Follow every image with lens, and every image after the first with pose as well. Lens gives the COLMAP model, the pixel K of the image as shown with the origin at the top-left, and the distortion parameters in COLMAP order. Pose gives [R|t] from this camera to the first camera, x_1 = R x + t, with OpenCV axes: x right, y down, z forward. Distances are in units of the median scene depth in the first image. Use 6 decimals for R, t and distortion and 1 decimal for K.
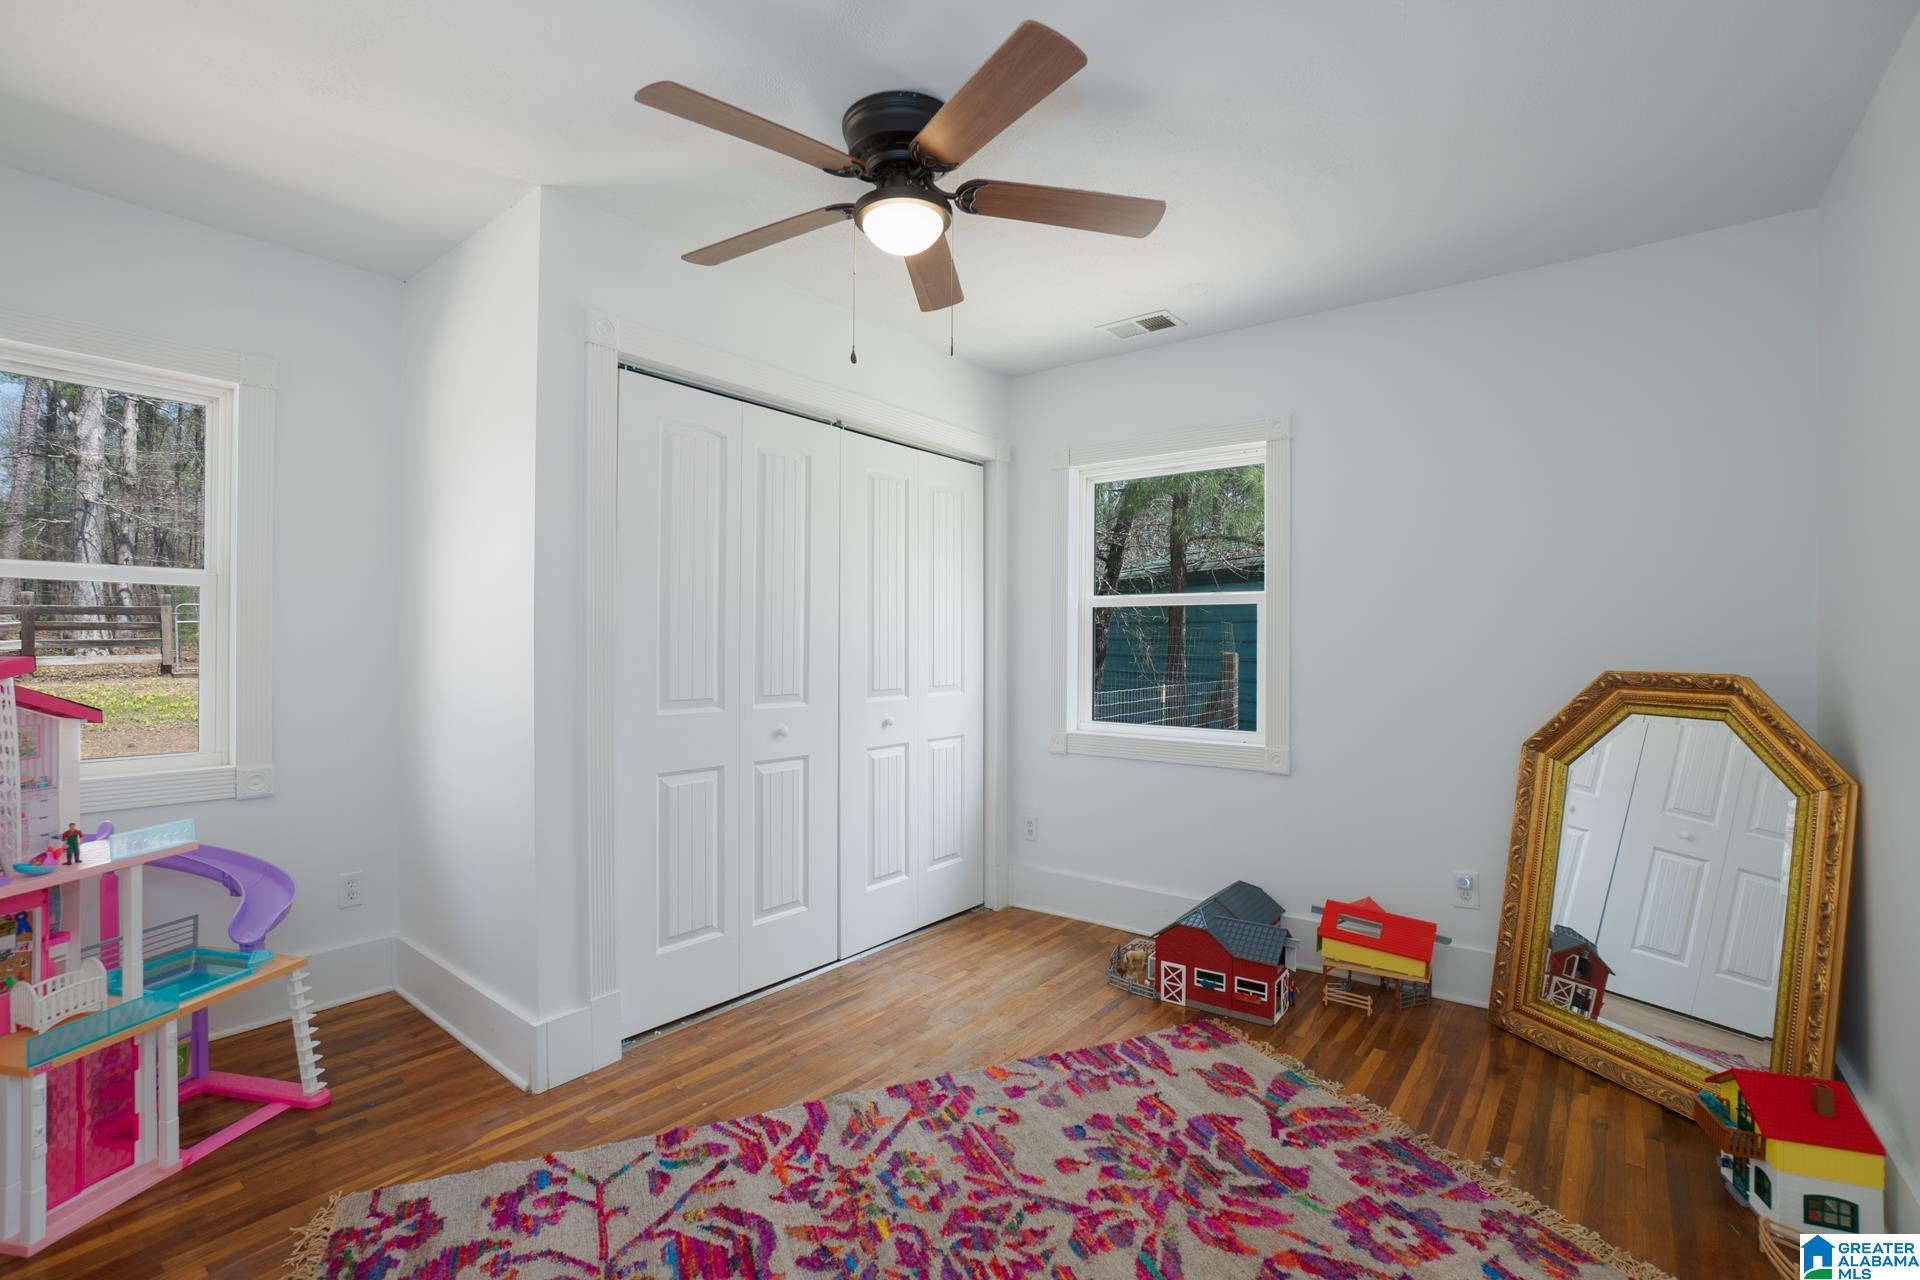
lens RADIAL K [[842.9, 0, 952.2], [0, 842.9, 642.9], [0, 0, 1]] dist [-0.067815, 0.022544]
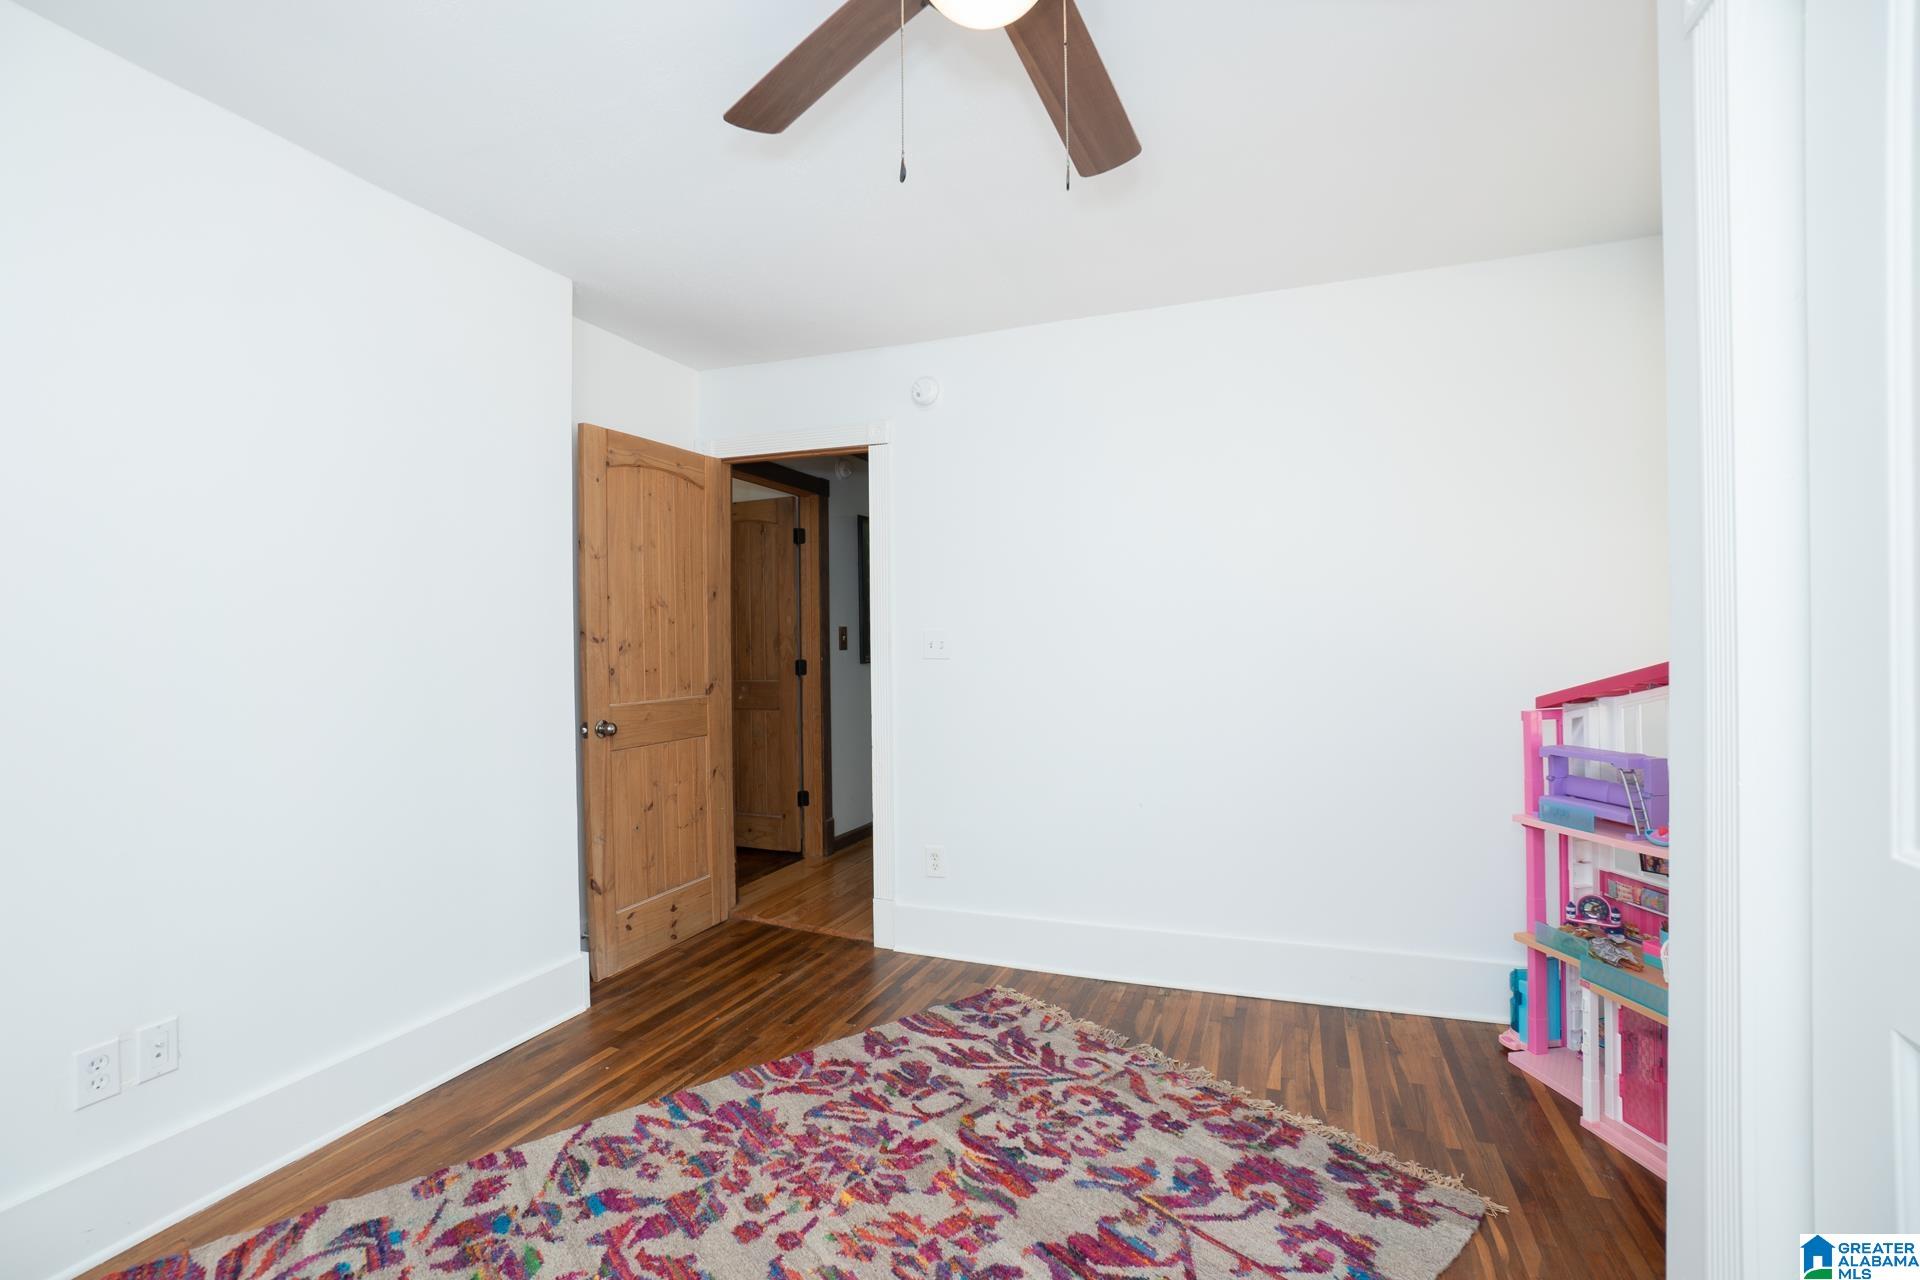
lens RADIAL K [[842.9, 0, 952.2], [0, 842.9, 642.9], [0, 0, 1]] dist [-0.067815, 0.022544]
pose [[-0.956656, 0.003378, -0.291201, 0.170244], [0.005868, 0.999953, -0.007676, 0.001851], [0.291161, -0.009052, -0.956631, 1.860480]]
